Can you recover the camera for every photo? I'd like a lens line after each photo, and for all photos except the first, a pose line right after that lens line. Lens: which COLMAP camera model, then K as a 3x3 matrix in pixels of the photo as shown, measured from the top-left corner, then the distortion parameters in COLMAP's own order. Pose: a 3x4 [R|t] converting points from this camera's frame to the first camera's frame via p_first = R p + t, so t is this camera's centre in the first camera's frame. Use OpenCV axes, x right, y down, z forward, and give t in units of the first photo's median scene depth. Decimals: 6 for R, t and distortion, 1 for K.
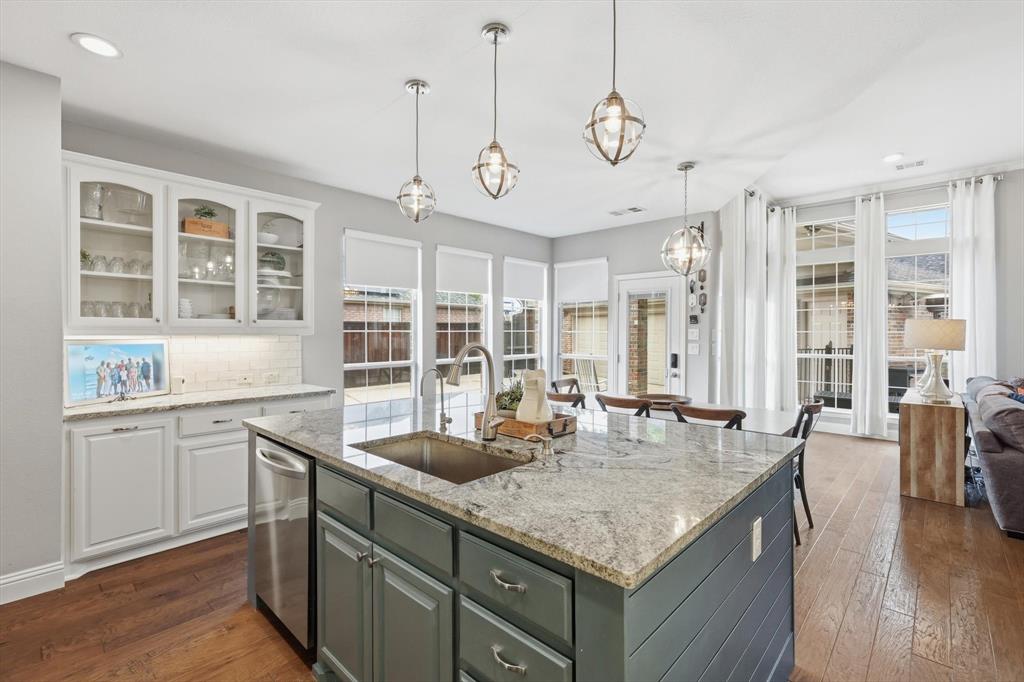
lens RADIAL K [[450.1, 0, 511.4], [0, 450.1, 335.9], [0, 0, 1]] dist [0.011707, 0.000590]
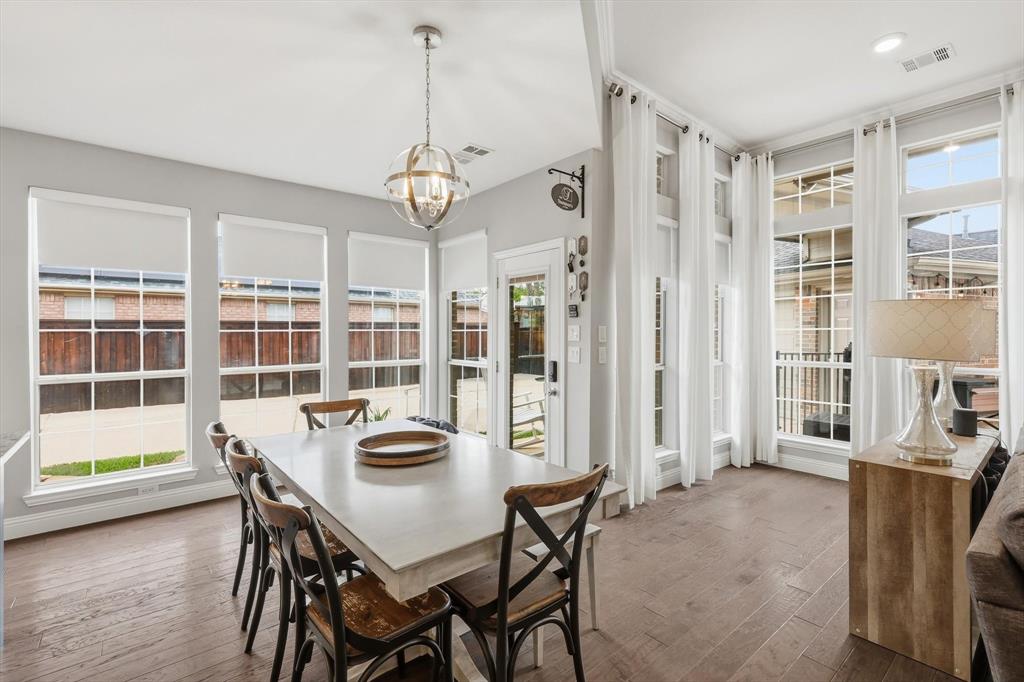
lens RADIAL K [[450.1, 0, 512.7], [0, 450.1, 336.2], [0, 0, 1]] dist [0.011707, 0.000590]
pose [[0.992857, -0.003794, -0.119250, 0.385839], [0.003843, 0.999993, 0.000187, 0.000848], [0.119248, -0.000644, 0.992864, 0.309739]]
